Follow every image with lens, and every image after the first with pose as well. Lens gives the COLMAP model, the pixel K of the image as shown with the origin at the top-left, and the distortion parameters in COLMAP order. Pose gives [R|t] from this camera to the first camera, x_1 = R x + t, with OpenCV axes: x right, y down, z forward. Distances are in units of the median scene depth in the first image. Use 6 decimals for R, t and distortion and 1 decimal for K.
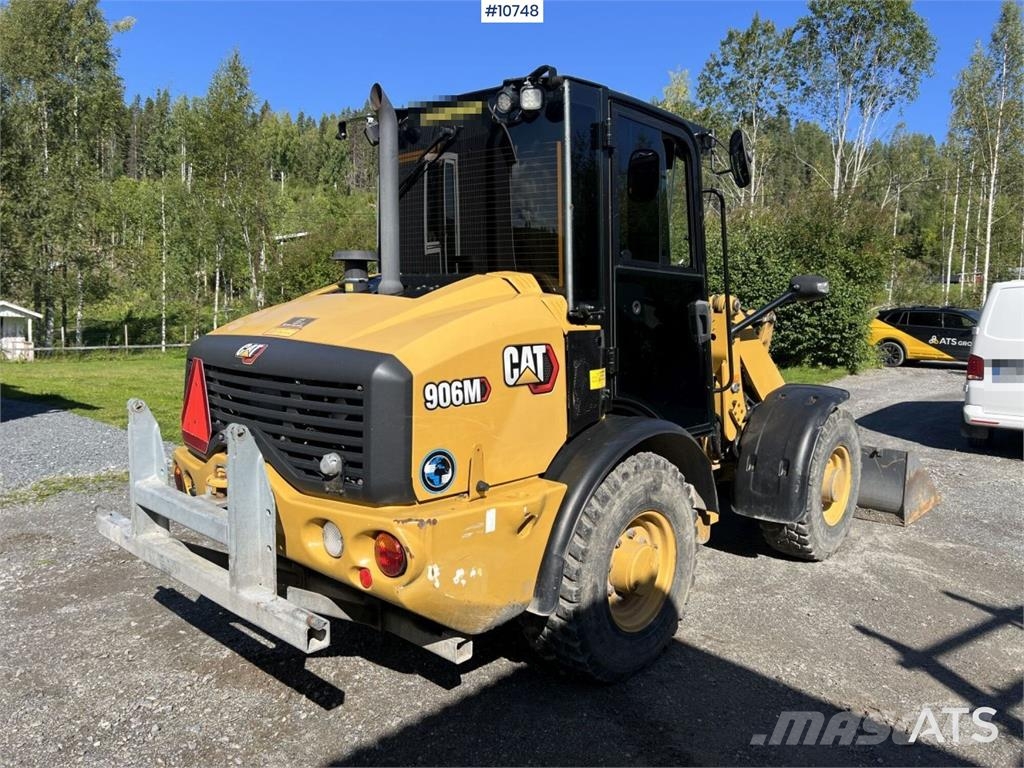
lens RADIAL K [[766.0, 0, 522.3], [0, 766.0, 382.9], [0, 0, 1]] dist [0.064114, -0.075287]
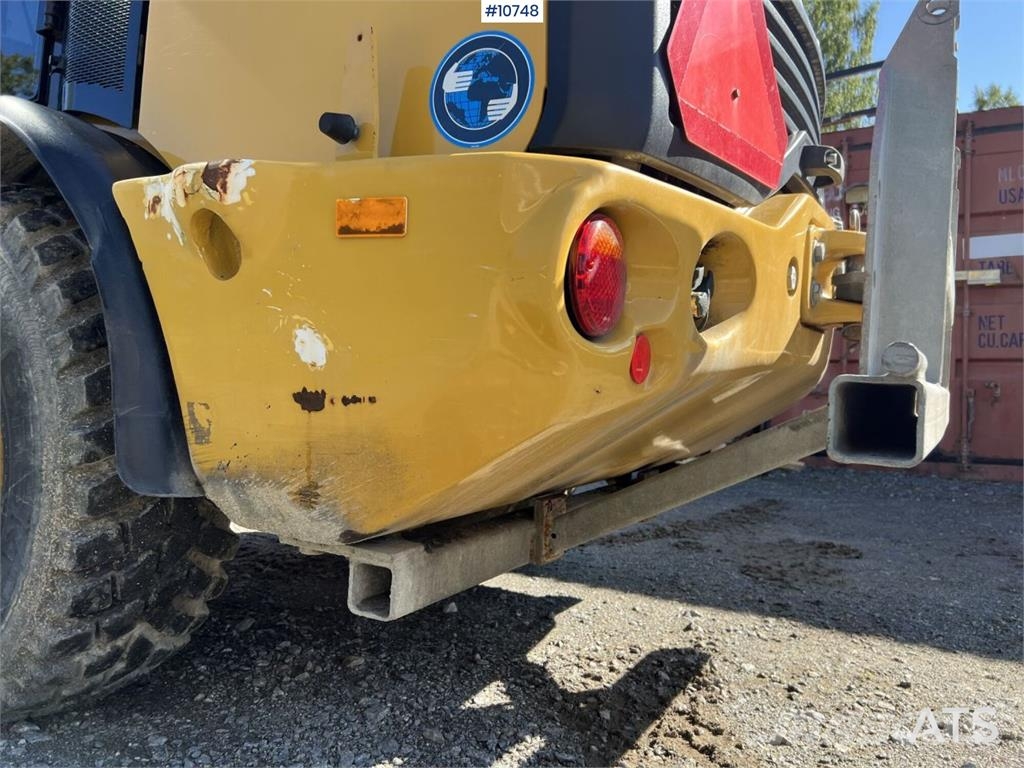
lens RADIAL K [[775.5, 0, 504.2], [0, 775.5, 381.7], [0, 0, 1]] dist [0.044324, -0.036586]
pose [[-0.212220, -0.037880, 0.976487, -0.727291], [0.059466, 0.996896, 0.051596, 0.150247], [-0.975411, 0.069018, -0.209309, 1.145857]]
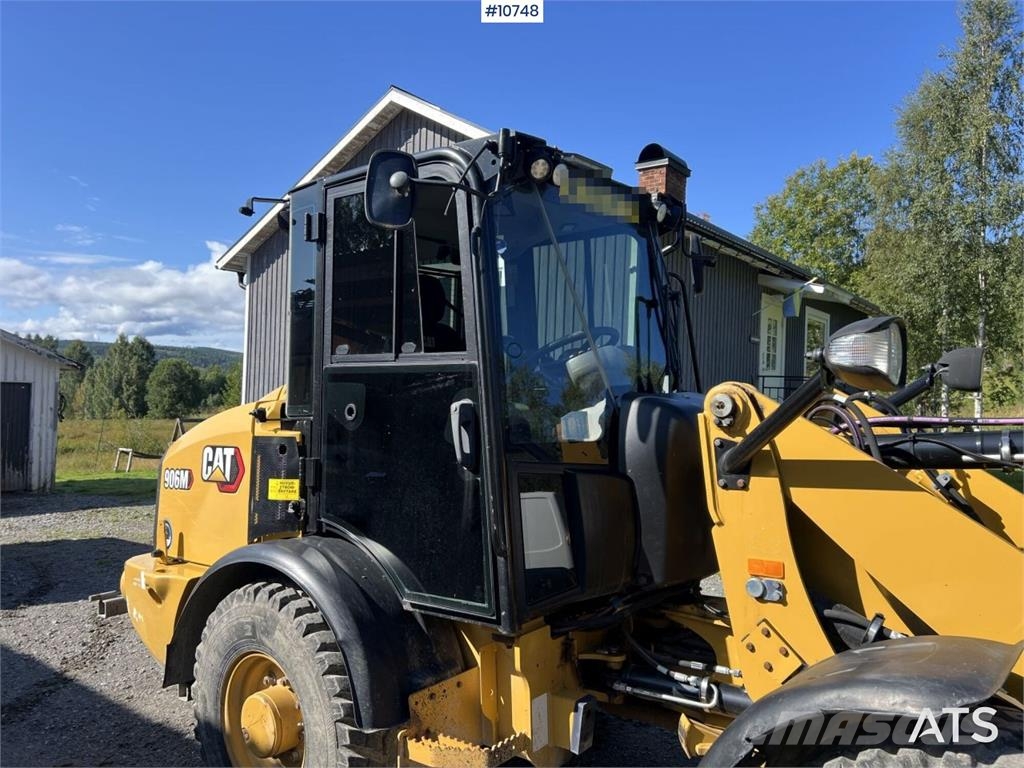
lens RADIAL K [[776.2, 0, 511.5], [0, 776.2, 378.6], [0, 0, 1]] dist [0.037071, -0.040765]
pose [[0.069493, -0.046629, -0.996492, 1.035329], [-0.090368, 0.994506, -0.052838, -0.111205], [0.993481, 0.093723, 0.064897, 1.172717]]
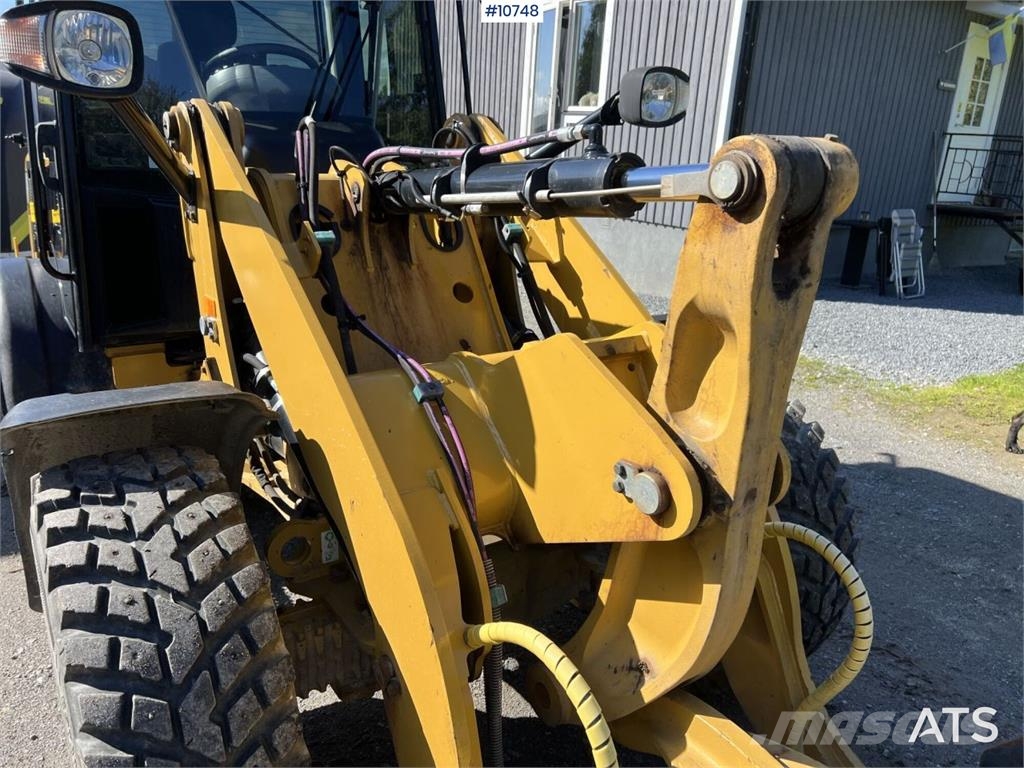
lens RADIAL K [[776.7, 0, 508.3], [0, 776.7, 387.8], [0, 0, 1]] dist [0.062520, -0.080319]
pose [[-0.255453, 0.247724, -0.934546, 0.927615], [-0.123235, 0.950390, 0.285609, -0.151981], [0.958935, 0.188129, -0.212251, 1.803791]]
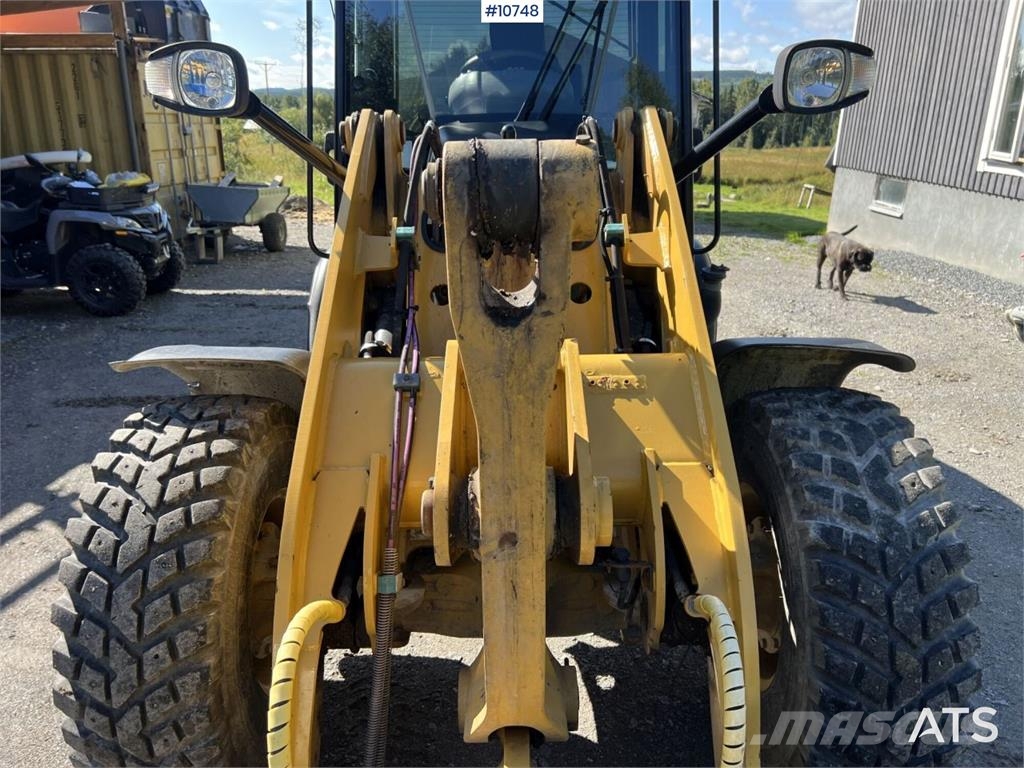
lens RADIAL K [[777.7, 0, 511.6], [0, 777.7, 387.2], [0, 0, 1]] dist [0.014727, -0.000800]
pose [[-0.749645, 0.182568, -0.636161, 0.764397], [-0.077924, 0.930168, 0.358769, -0.190290], [0.657236, 0.318522, -0.683070, 2.045159]]
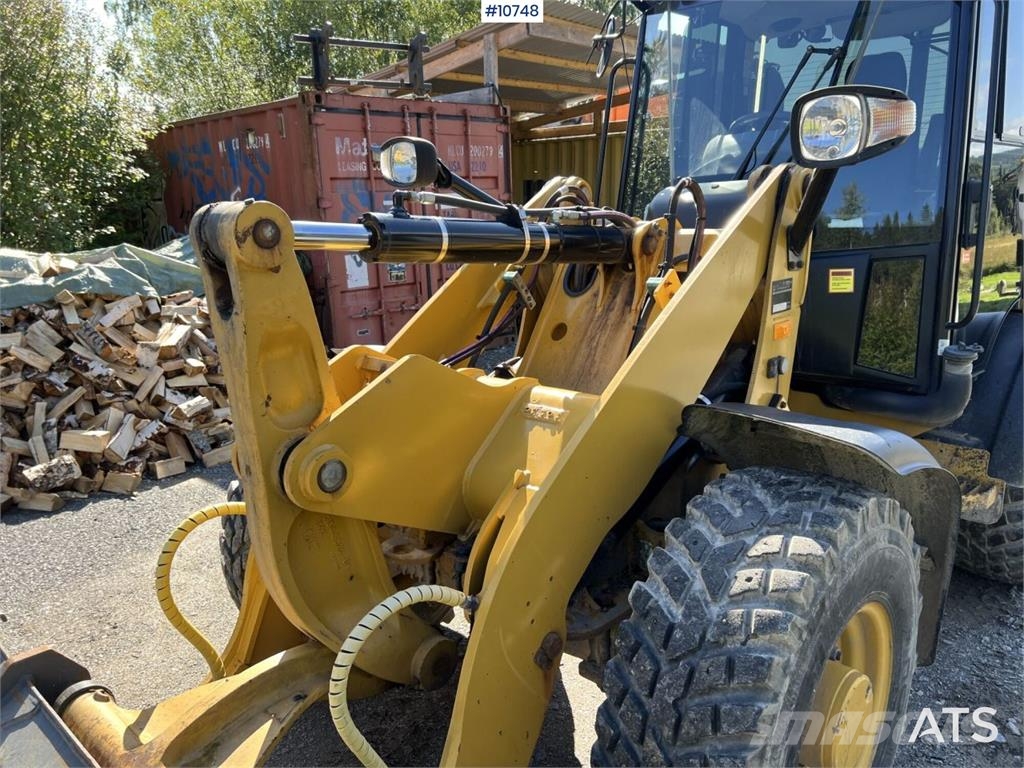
lens RADIAL K [[774.3, 0, 516.1], [0, 774.3, 386.7], [0, 0, 1]] dist [0.023840, -0.010099]
pose [[-0.999418, -0.013731, 0.031226, 0.394020], [-0.003016, 0.947392, 0.320060, -0.214801], [-0.033978, 0.319780, -0.946882, 2.270652]]
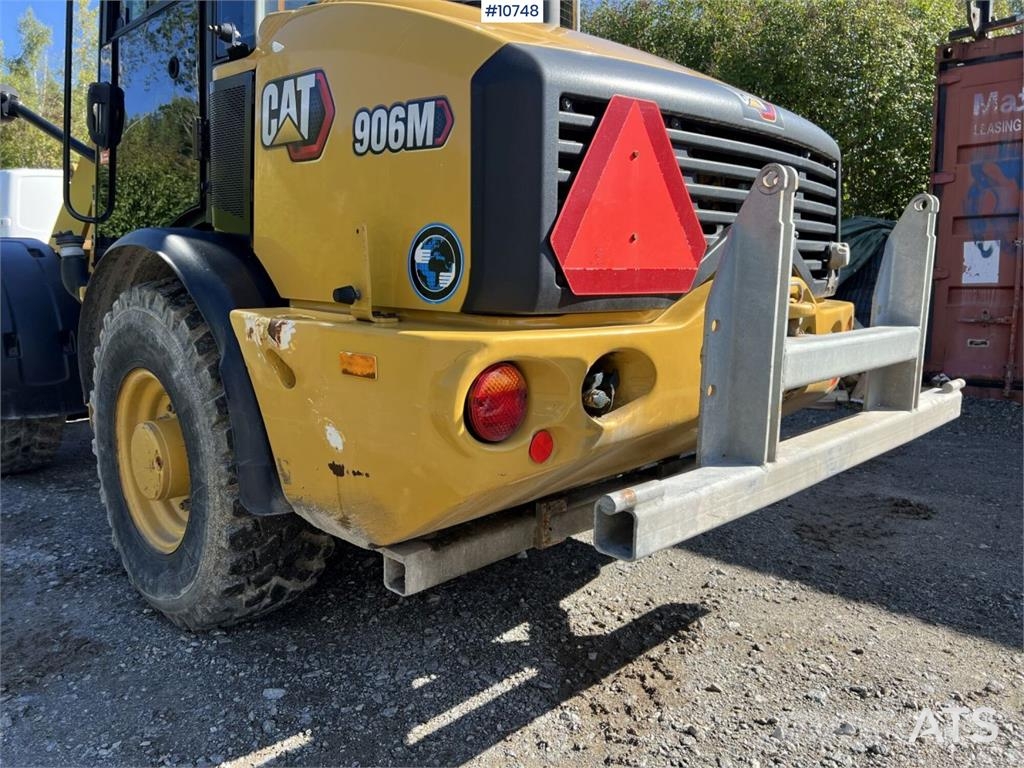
lens RADIAL K [[772.0, 0, 511.2], [0, 772.0, 383.2], [0, 0, 1]] dist [0.082728, -0.111450]
pose [[0.036063, -0.176621, 0.983618, -0.875352], [0.099204, 0.980029, 0.172339, 0.045907], [-0.994413, 0.091364, 0.052865, 1.021321]]
